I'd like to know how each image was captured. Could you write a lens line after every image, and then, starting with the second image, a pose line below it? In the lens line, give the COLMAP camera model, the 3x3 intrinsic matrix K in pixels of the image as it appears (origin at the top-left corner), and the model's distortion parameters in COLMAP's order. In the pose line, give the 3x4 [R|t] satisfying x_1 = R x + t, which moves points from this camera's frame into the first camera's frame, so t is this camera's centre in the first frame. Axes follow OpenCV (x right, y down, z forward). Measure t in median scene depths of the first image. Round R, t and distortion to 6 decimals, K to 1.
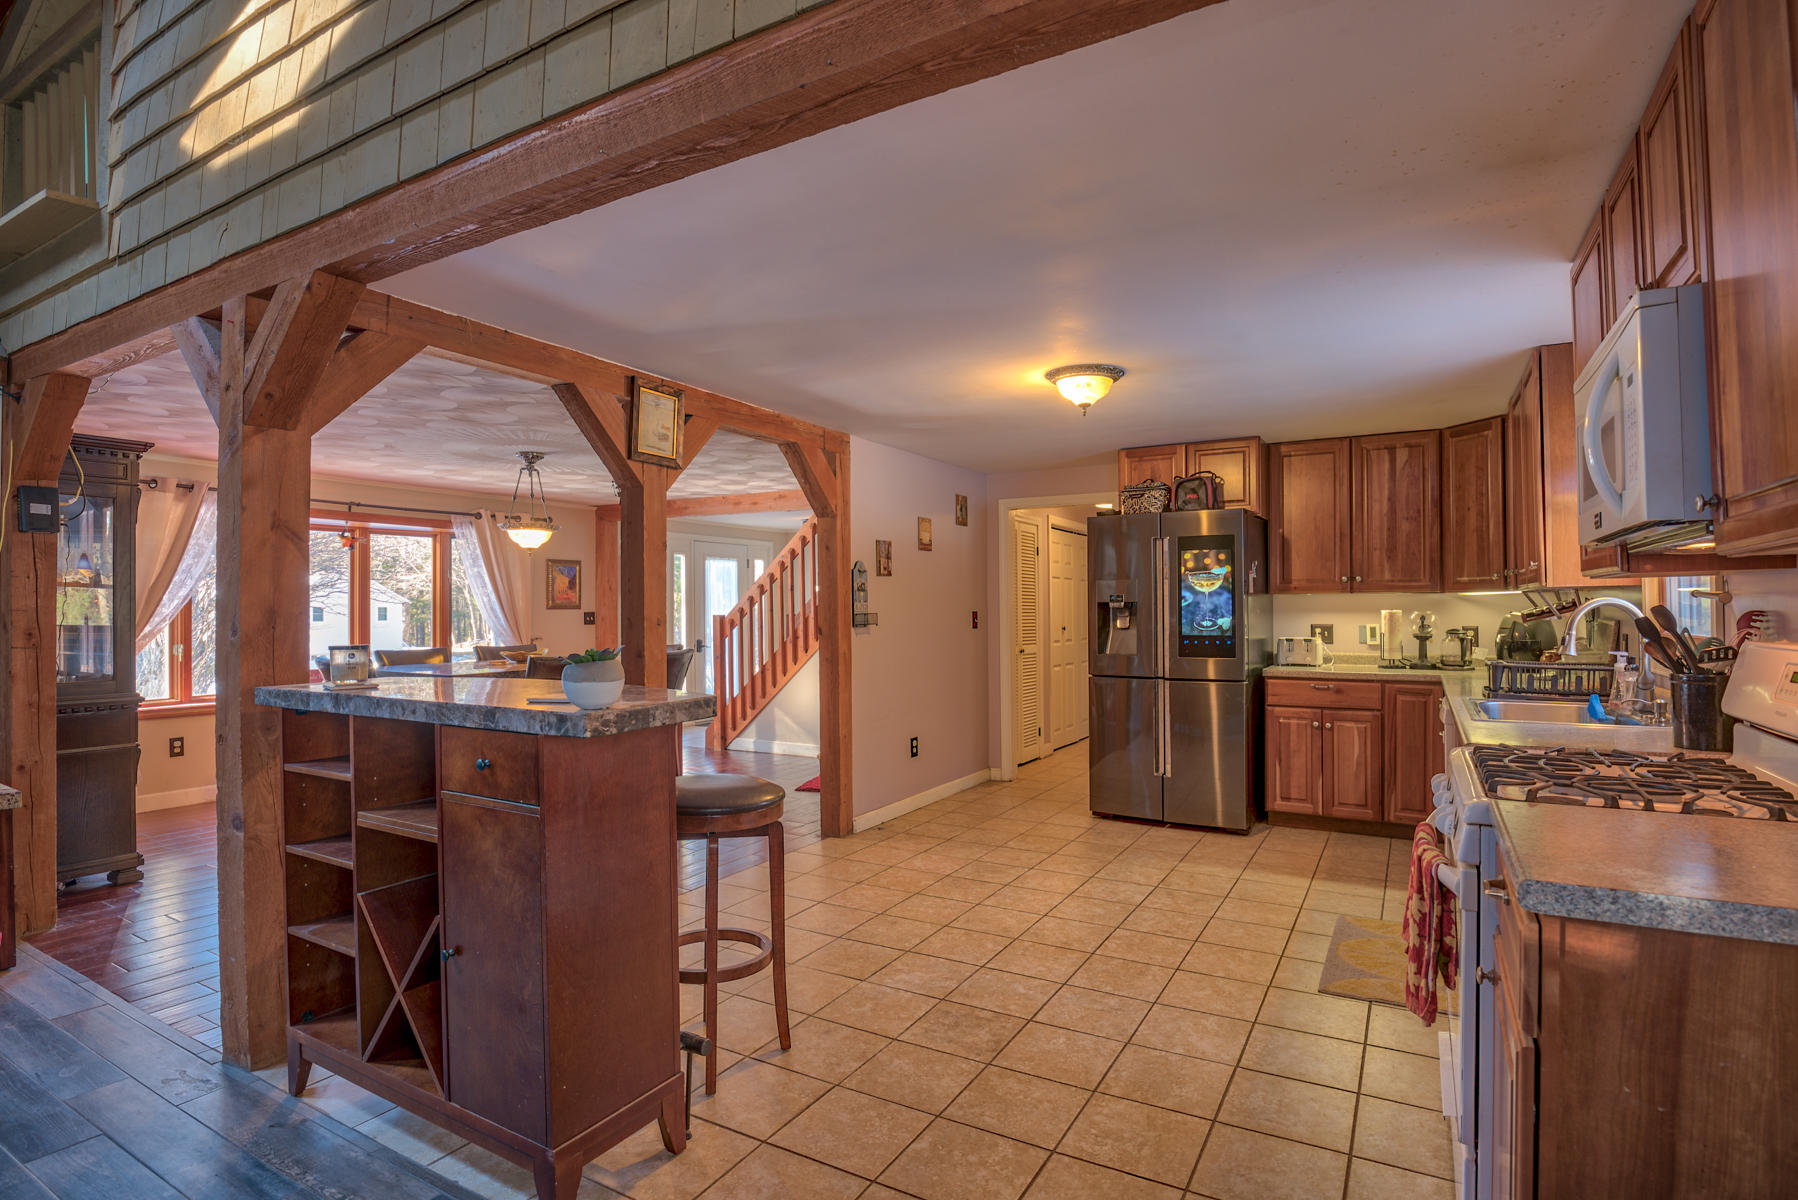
lens RADIAL K [[879.3, 0, 902.1], [0, 879.3, 599.3], [0, 0, 1]] dist [-0.023912, -0.001456]
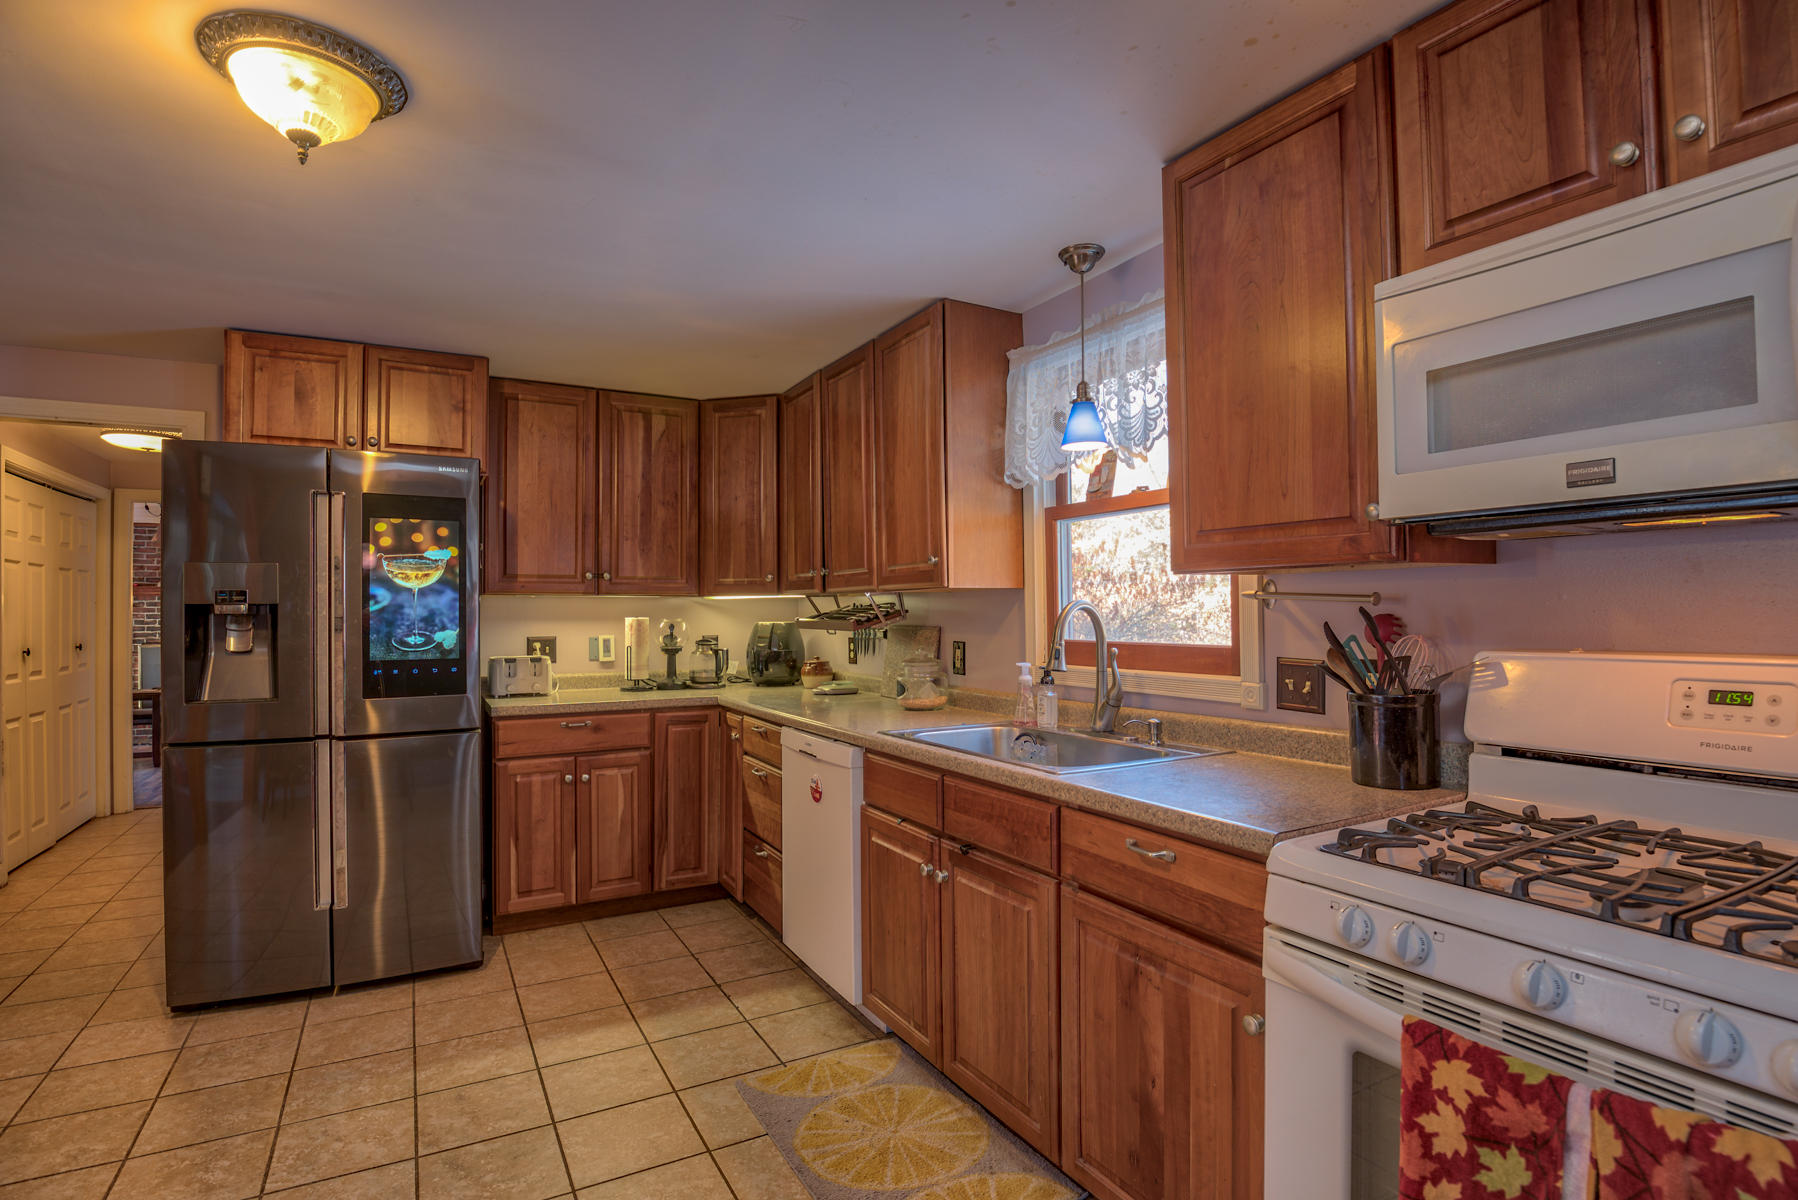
lens RADIAL K [[879.3, 0, 902.3], [0, 879.3, 602.8], [0, 0, 1]] dist [-0.023912, -0.001456]
pose [[0.512855, 0.011668, 0.858396, -0.000588], [-0.006700, 0.999932, -0.009589, 0.005167], [-0.858449, -0.000834, 0.512898, 0.395665]]
